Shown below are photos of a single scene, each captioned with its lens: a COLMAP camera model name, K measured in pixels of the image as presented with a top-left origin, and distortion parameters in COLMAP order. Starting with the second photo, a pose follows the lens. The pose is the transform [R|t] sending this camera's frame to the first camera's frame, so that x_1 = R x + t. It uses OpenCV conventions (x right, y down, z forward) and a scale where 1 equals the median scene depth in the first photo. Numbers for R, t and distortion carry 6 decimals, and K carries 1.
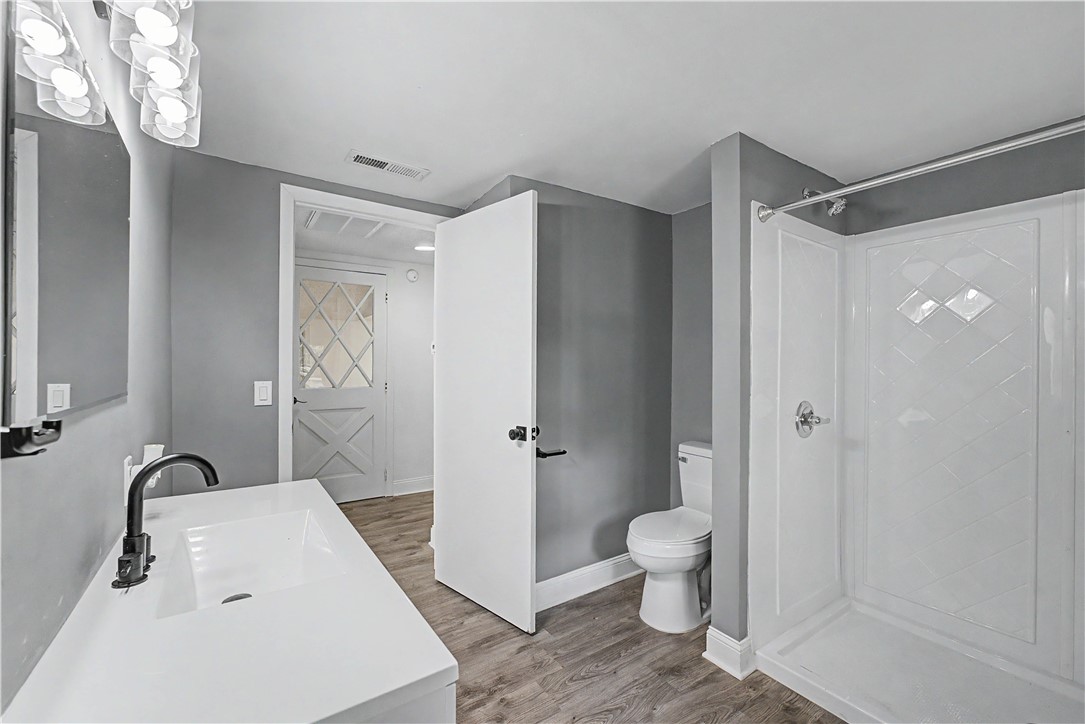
lens RADIAL K [[447.8, 0, 539.8], [0, 447.8, 365.0], [0, 0, 1]] dist [0.002552, 0.000224]
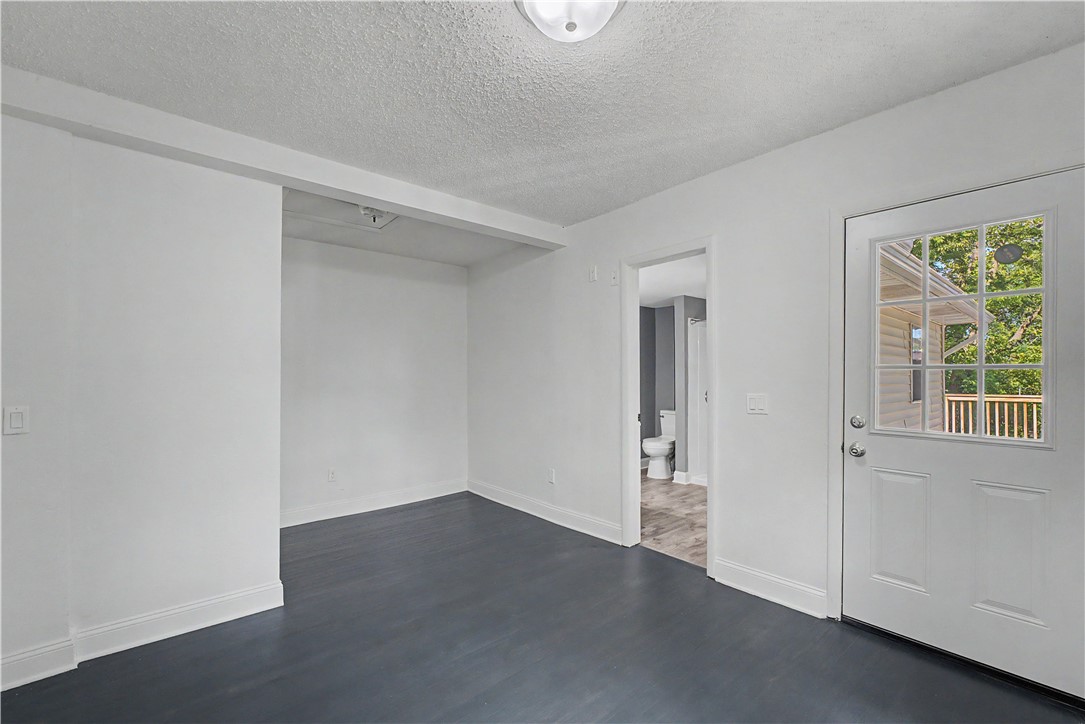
lens RADIAL K [[447.8, 0, 544.6], [0, 447.8, 365.5], [0, 0, 1]] dist [0.002552, 0.000224]
pose [[0.995600, -0.004161, 0.093611, -0.607622], [0.004874, 0.999961, -0.007393, -0.041204], [-0.093577, 0.007817, 0.995581, -1.509013]]
